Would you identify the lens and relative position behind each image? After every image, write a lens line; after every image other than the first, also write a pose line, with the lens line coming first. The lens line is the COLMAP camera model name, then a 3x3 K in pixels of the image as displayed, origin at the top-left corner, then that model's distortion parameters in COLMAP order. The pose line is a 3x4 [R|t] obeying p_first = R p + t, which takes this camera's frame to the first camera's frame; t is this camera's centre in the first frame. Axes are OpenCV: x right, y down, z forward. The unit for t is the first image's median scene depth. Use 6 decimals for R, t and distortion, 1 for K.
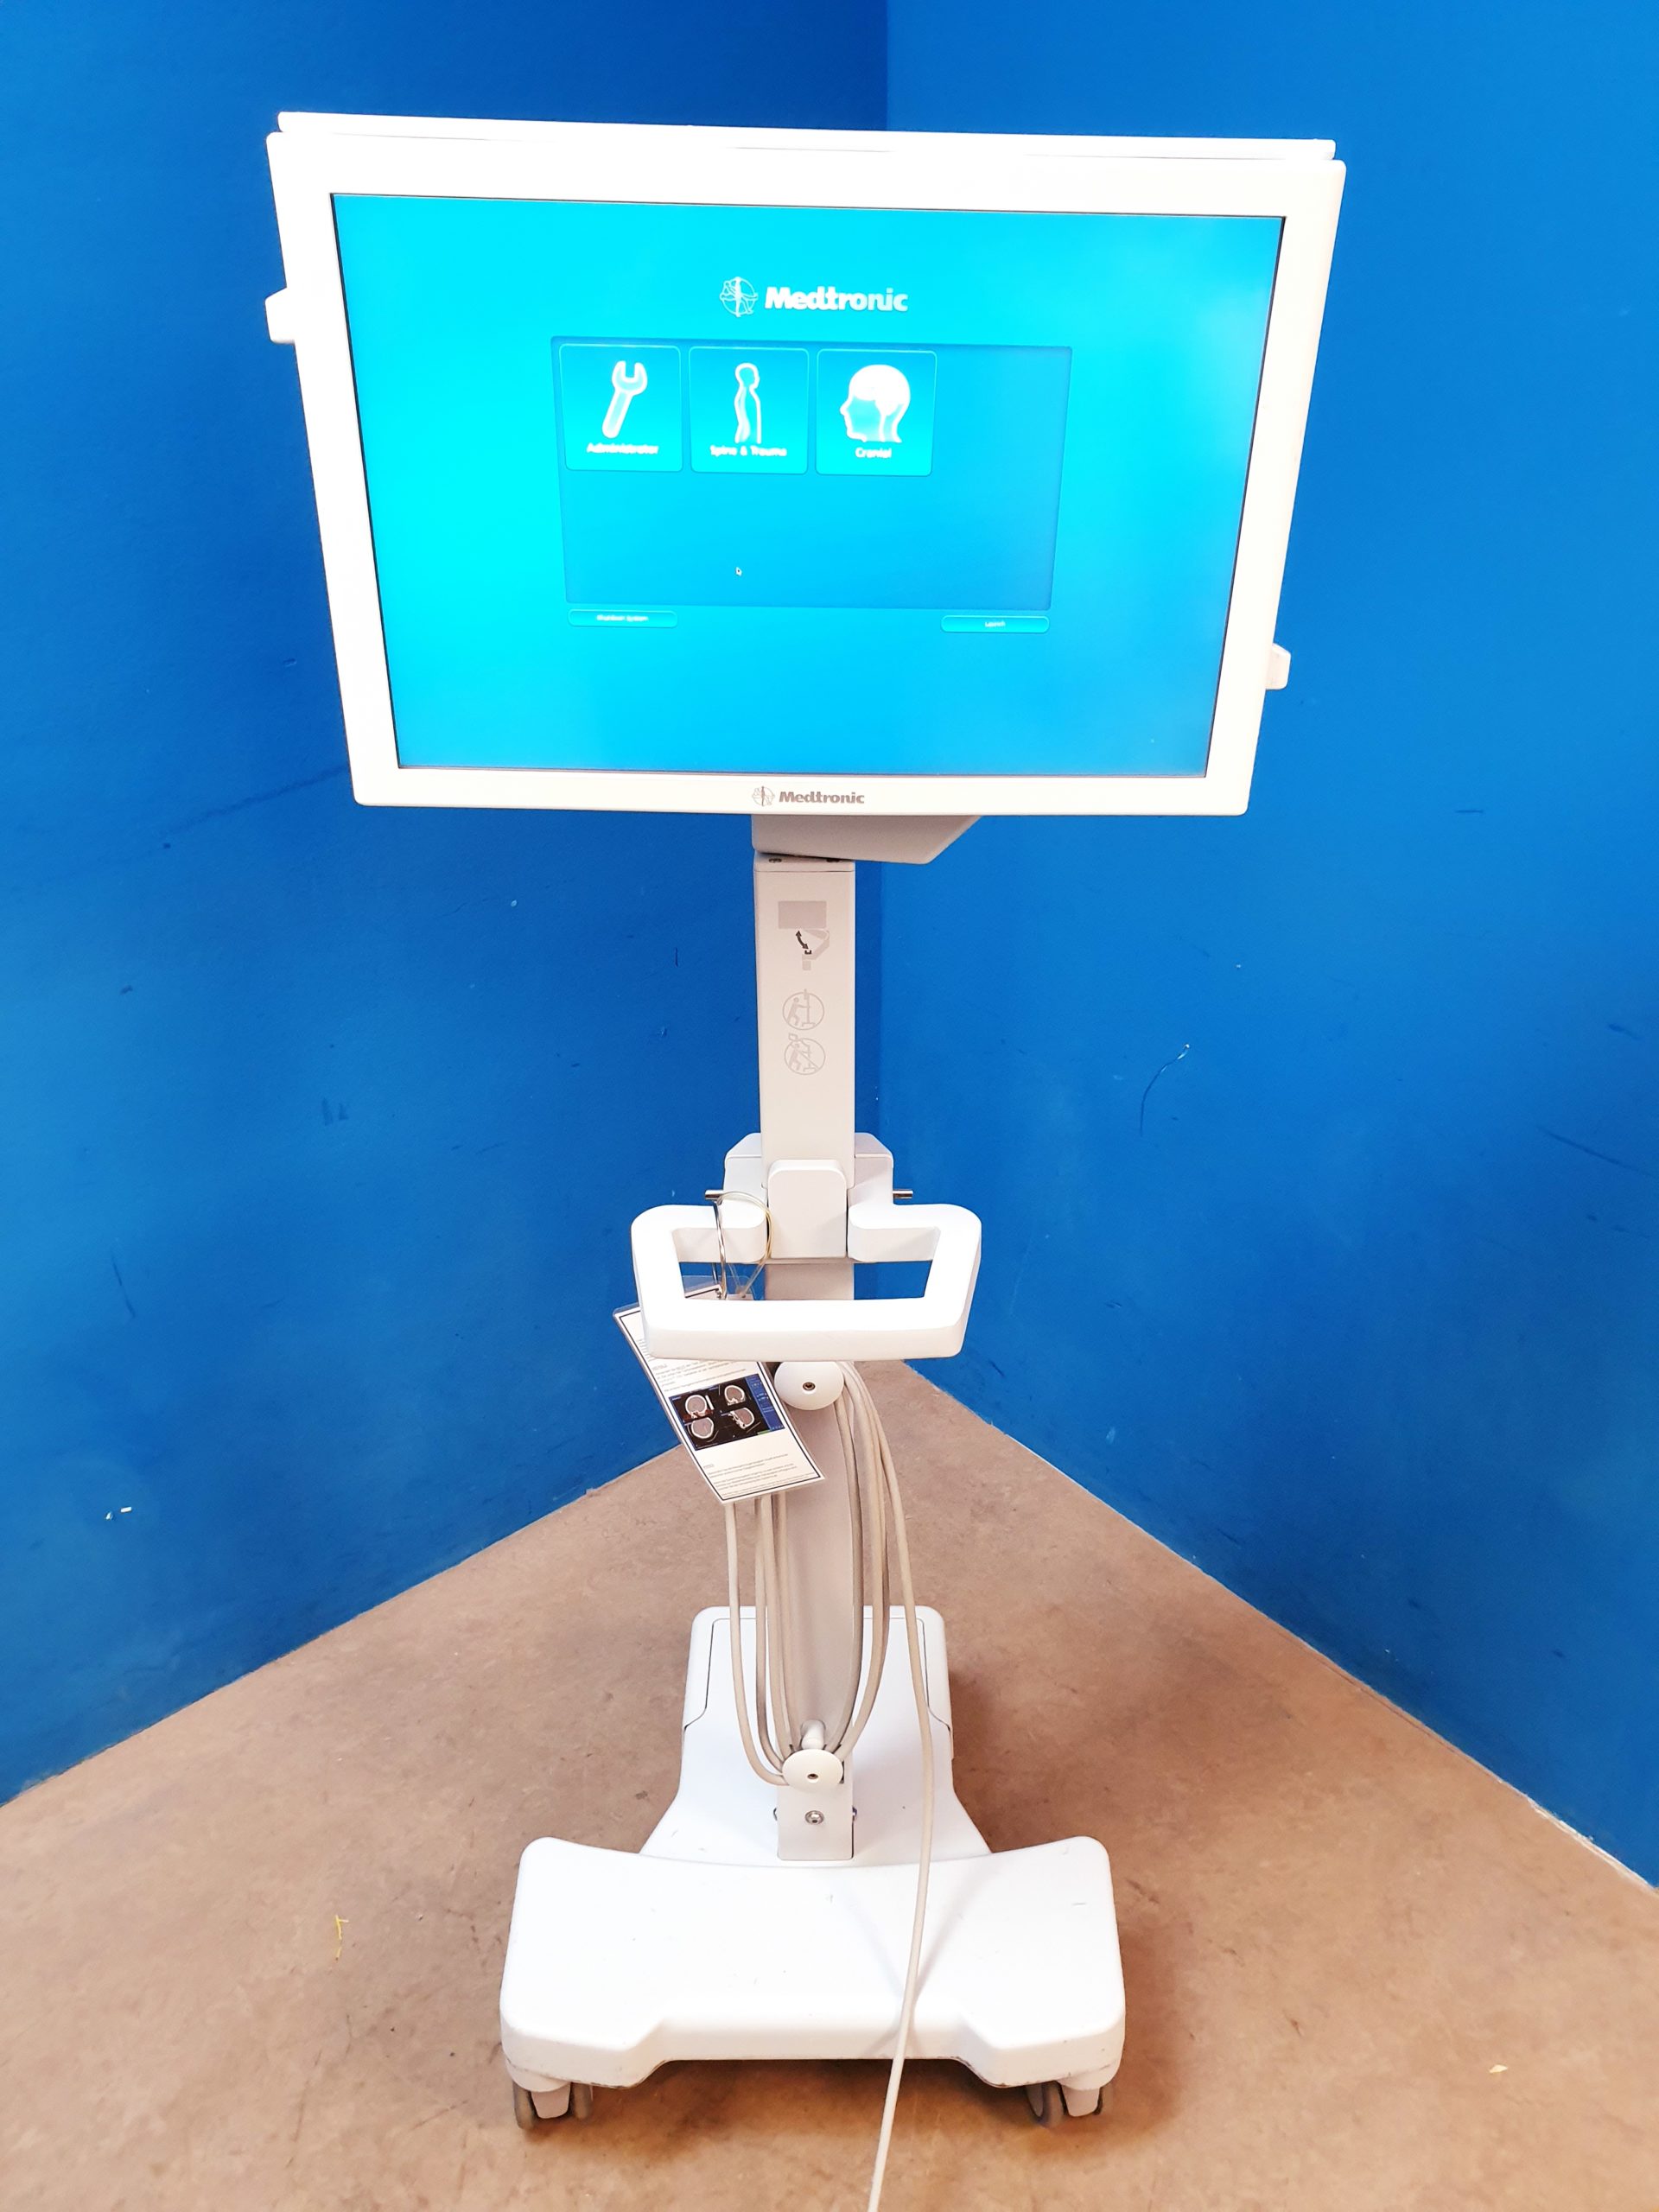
lens RADIAL K [[1766.7, 0, 846.5], [0, 1766.7, 1102.6], [0, 0, 1]] dist [-0.008334, 0.059676]
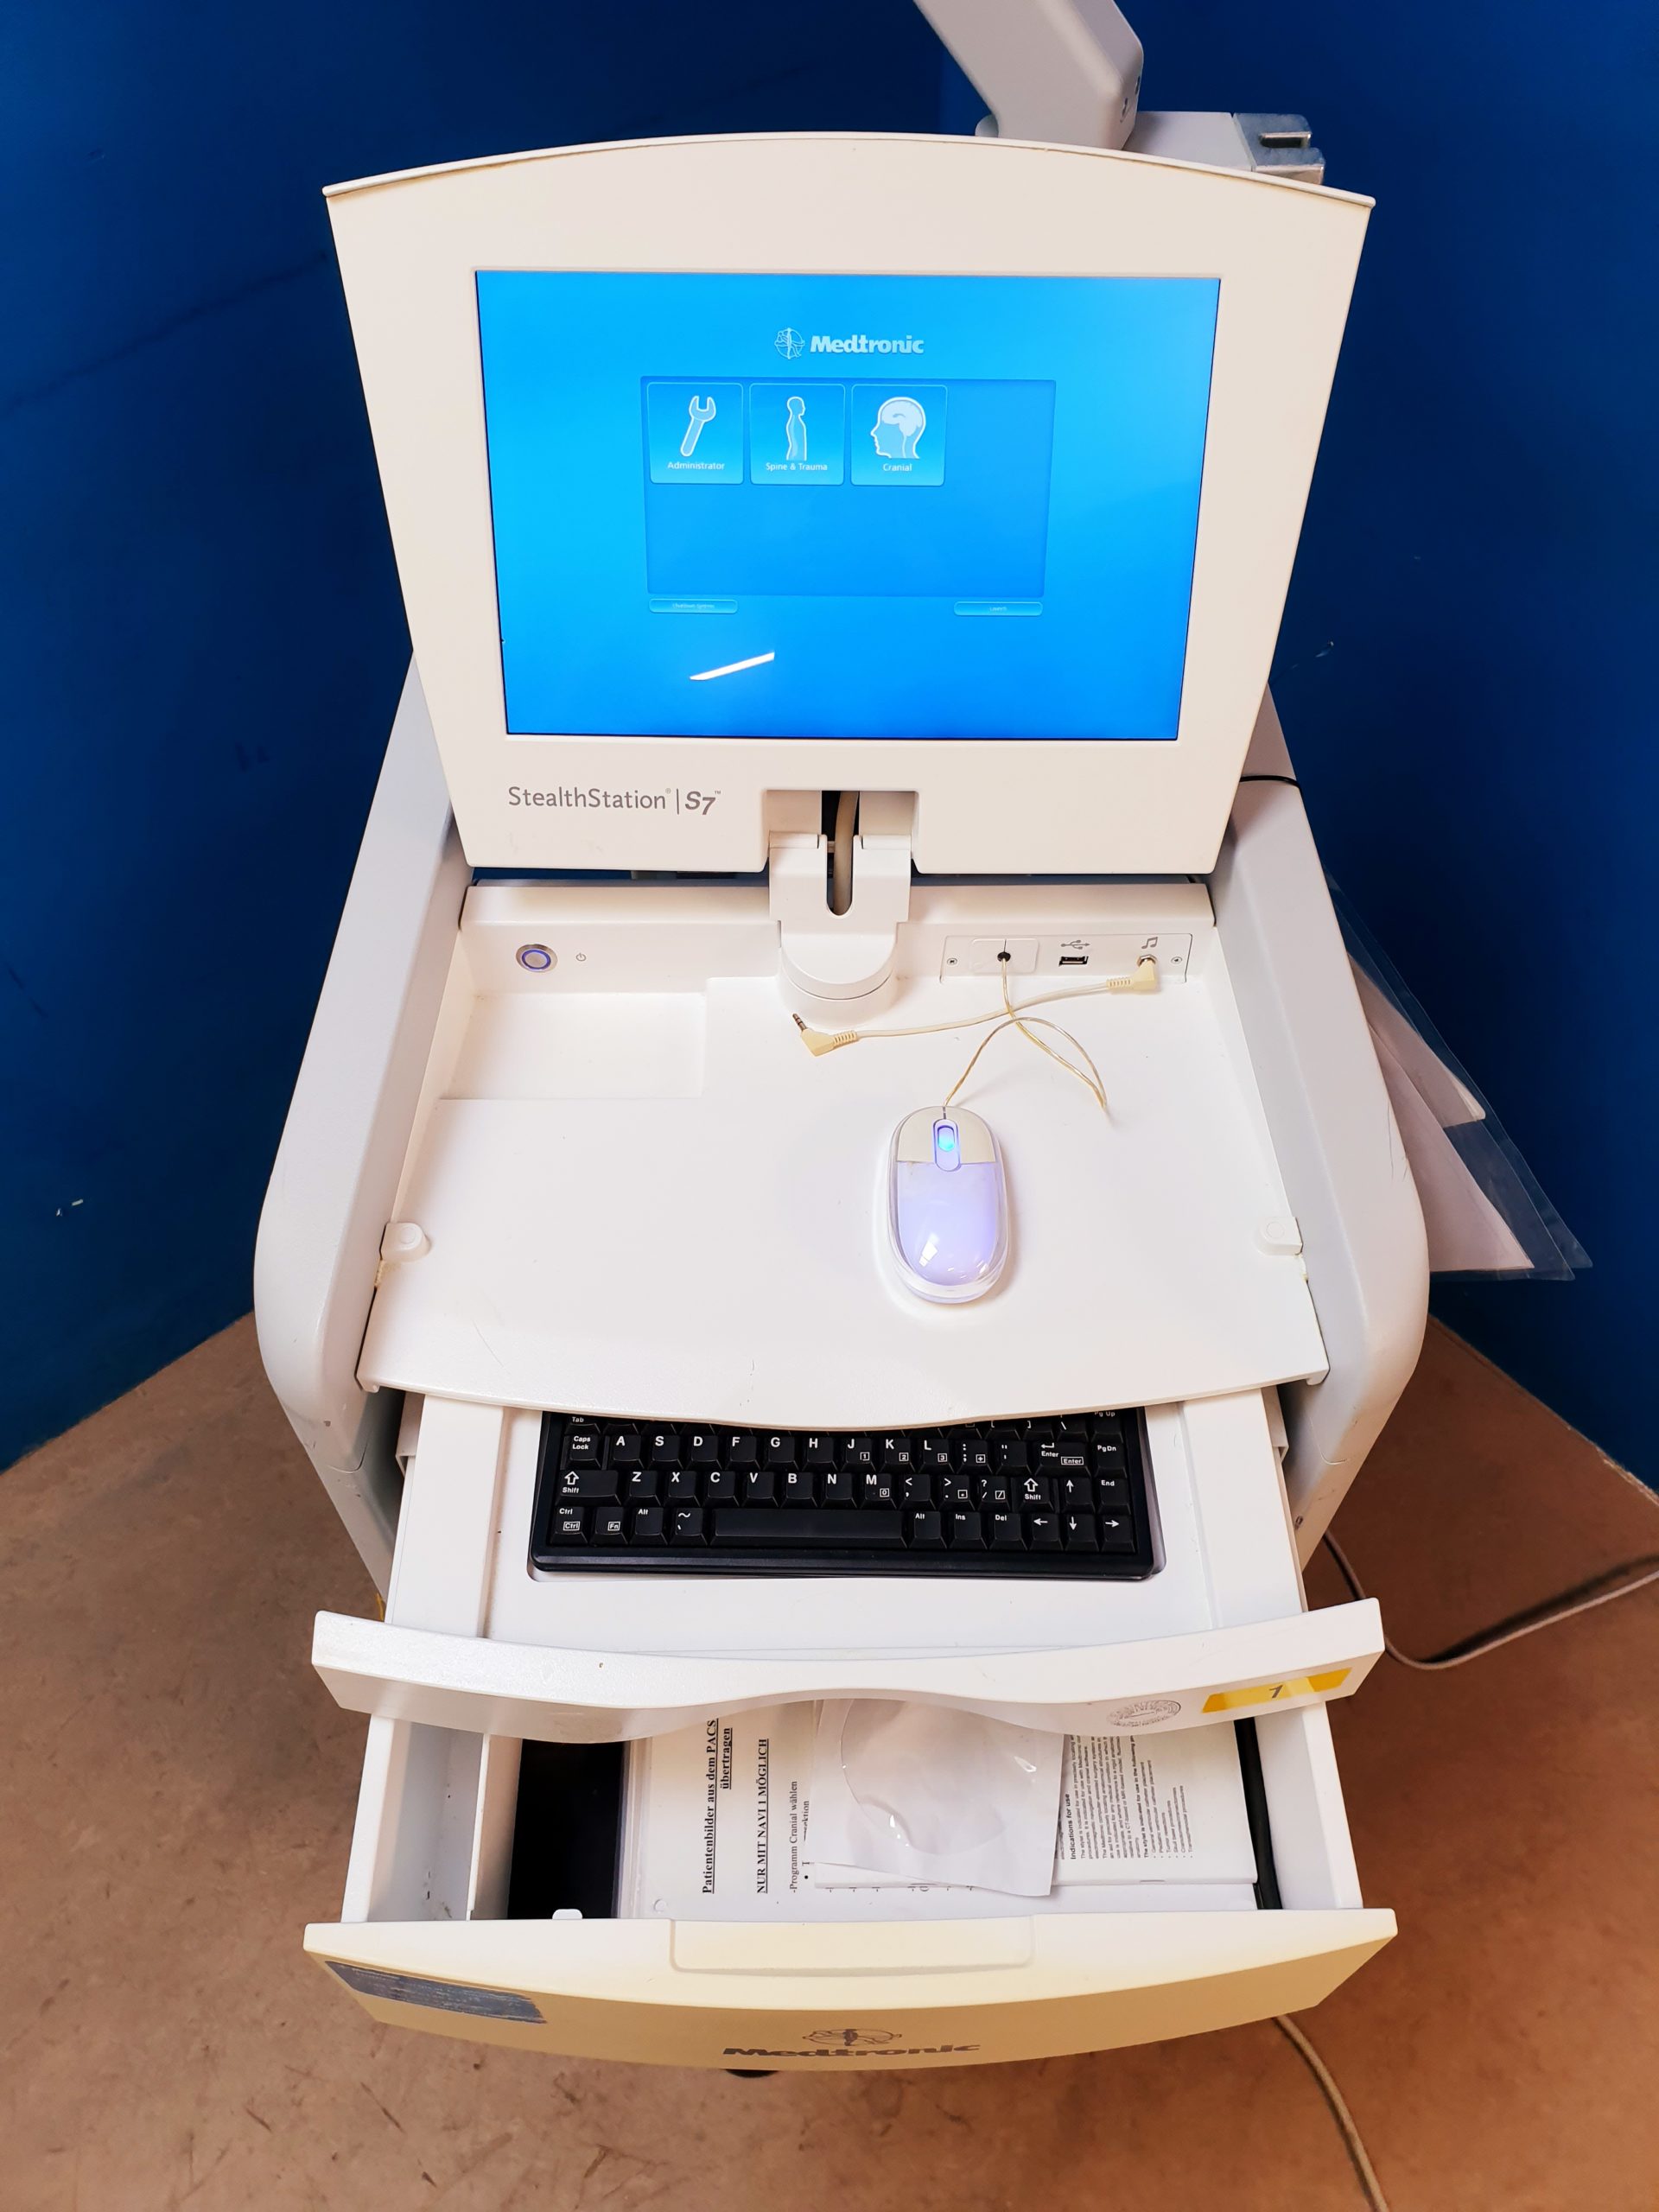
lens RADIAL K [[1741.2, 0, 829.5], [0, 1741.2, 1106.0], [0, 0, 1]] dist [0.008096, -0.000095]
pose [[0.999858, -0.010991, 0.012802, -0.042917], [0.005073, 0.919445, 0.393185, -0.157750], [-0.016092, -0.393065, 0.919370, 0.215985]]
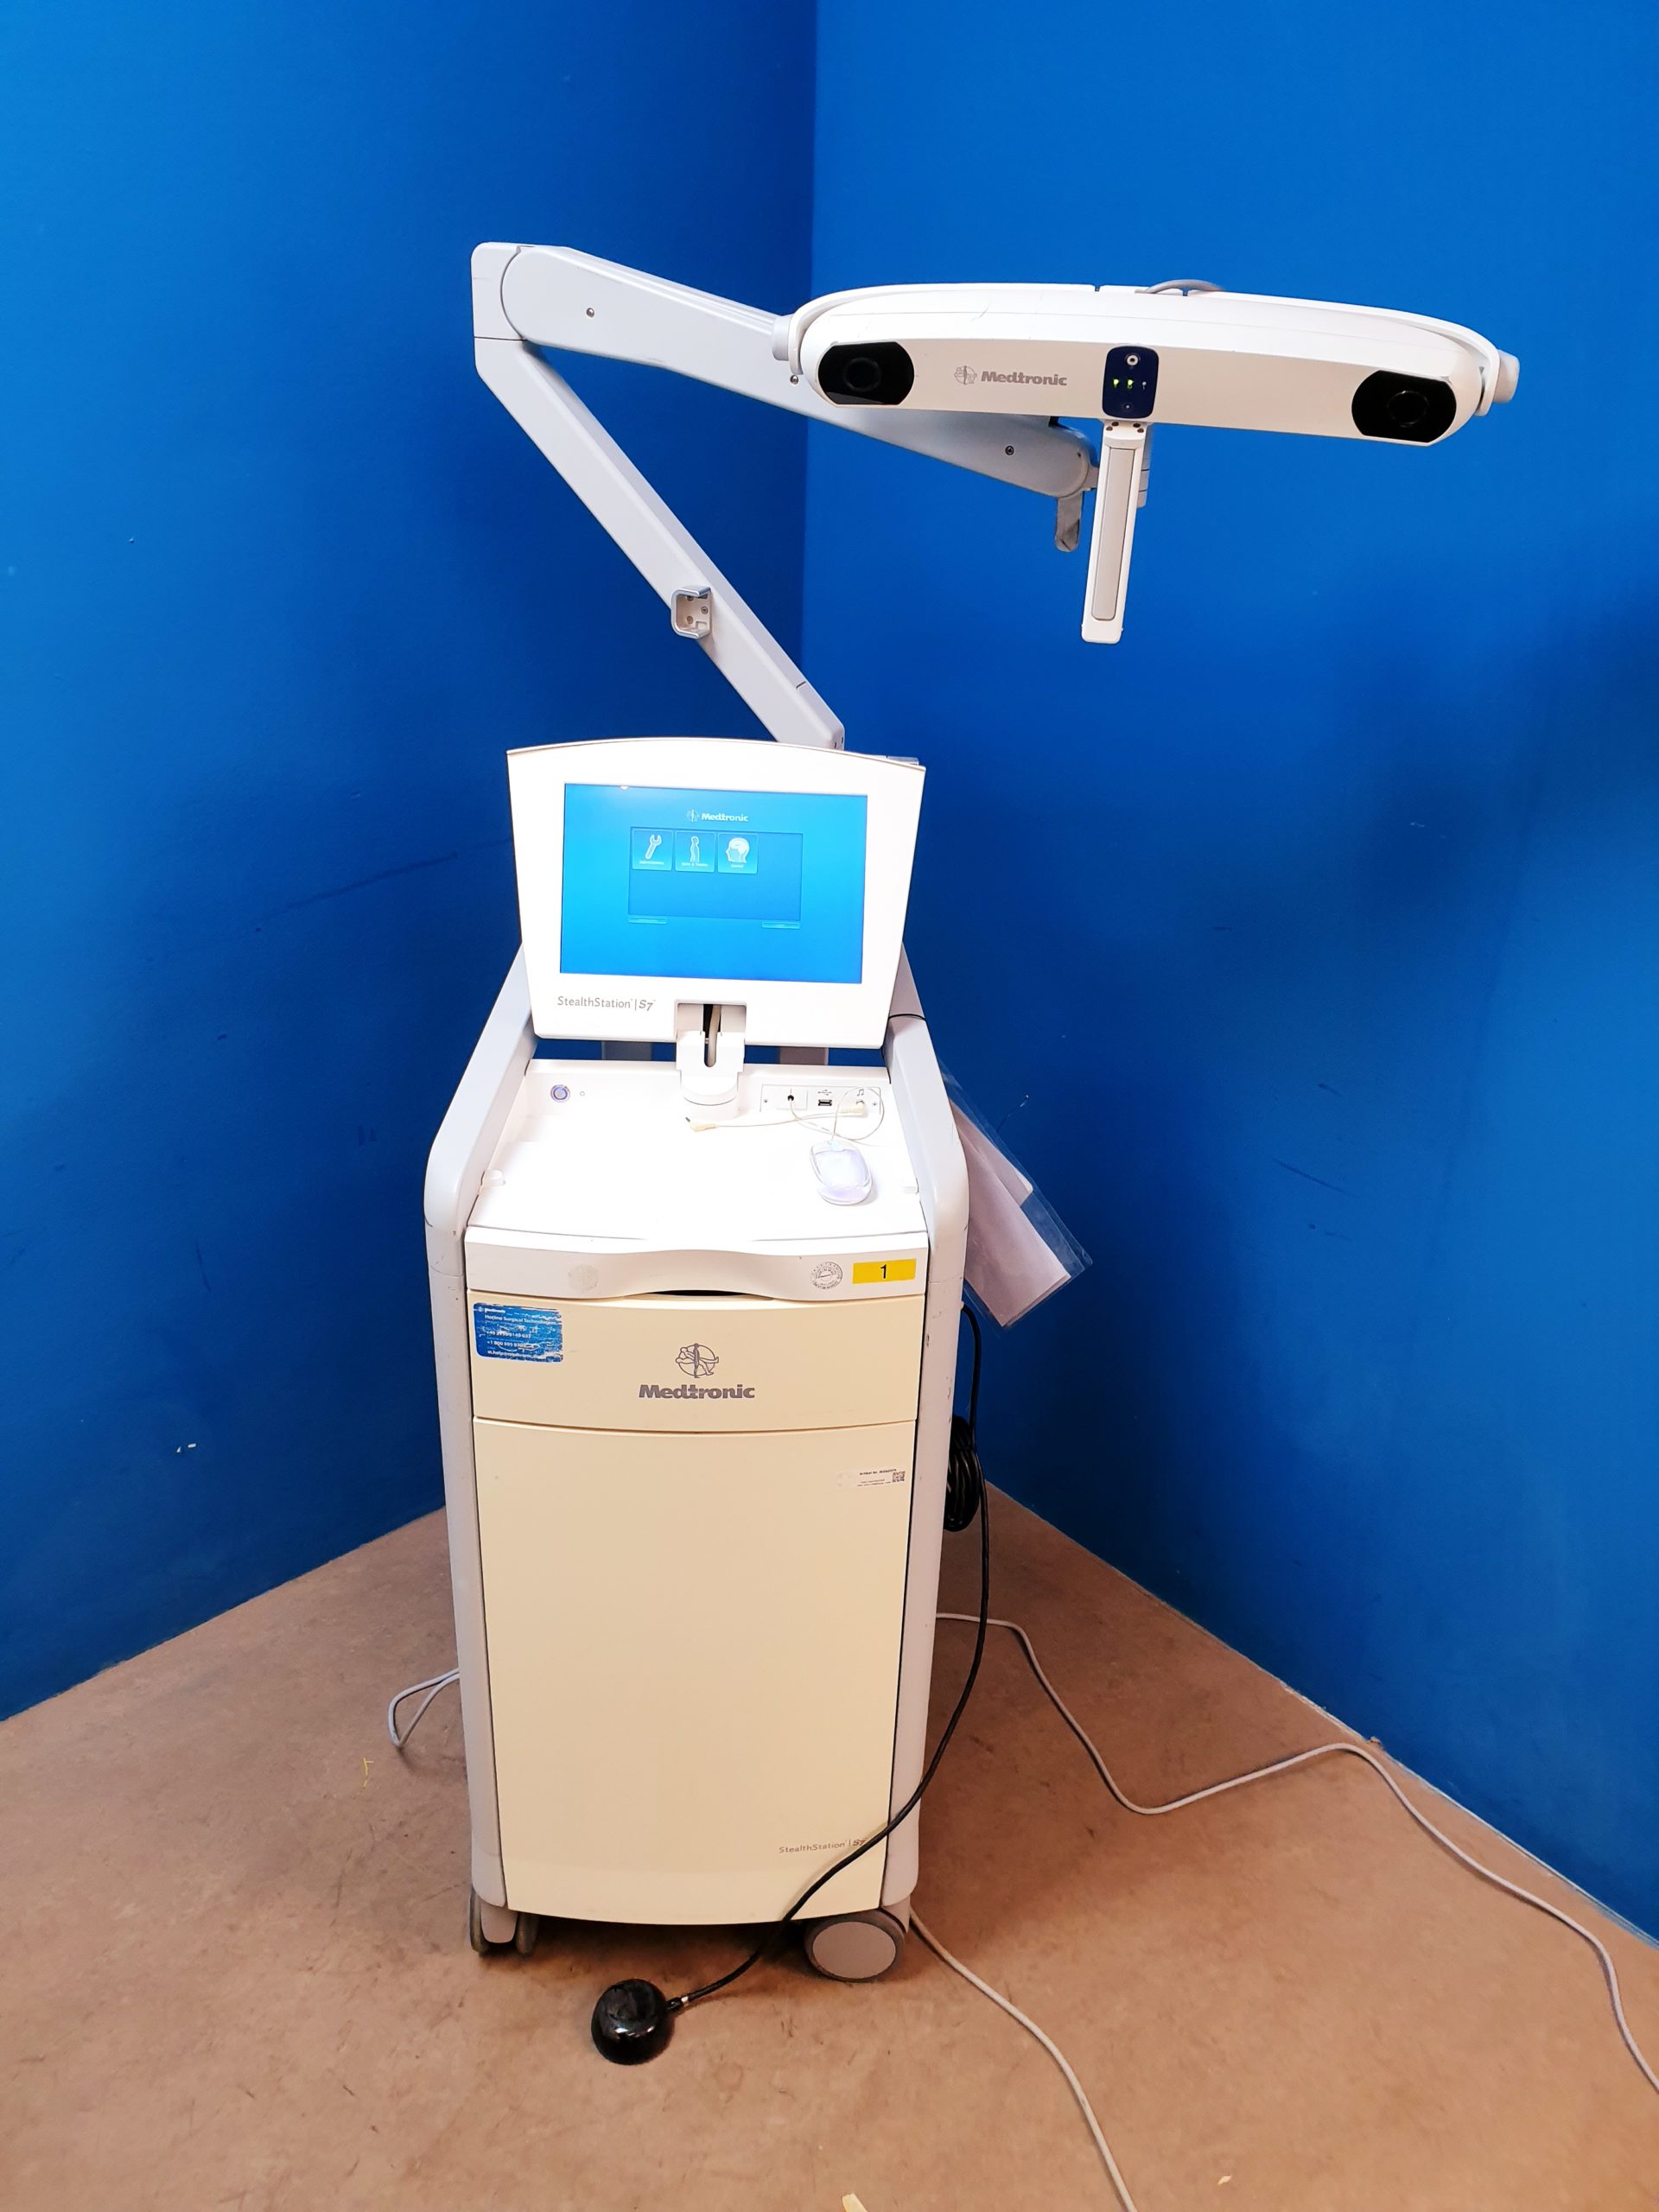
lens RADIAL K [[1741.2, 0, 829.5], [0, 1741.2, 1106.0], [0, 0, 1]] dist [0.008096, -0.000095]
pose [[0.998719, 0.018575, 0.047068, -0.013317], [-0.016935, 0.999244, -0.035009, 0.022816], [-0.047682, 0.034167, 0.998278, -0.286552]]
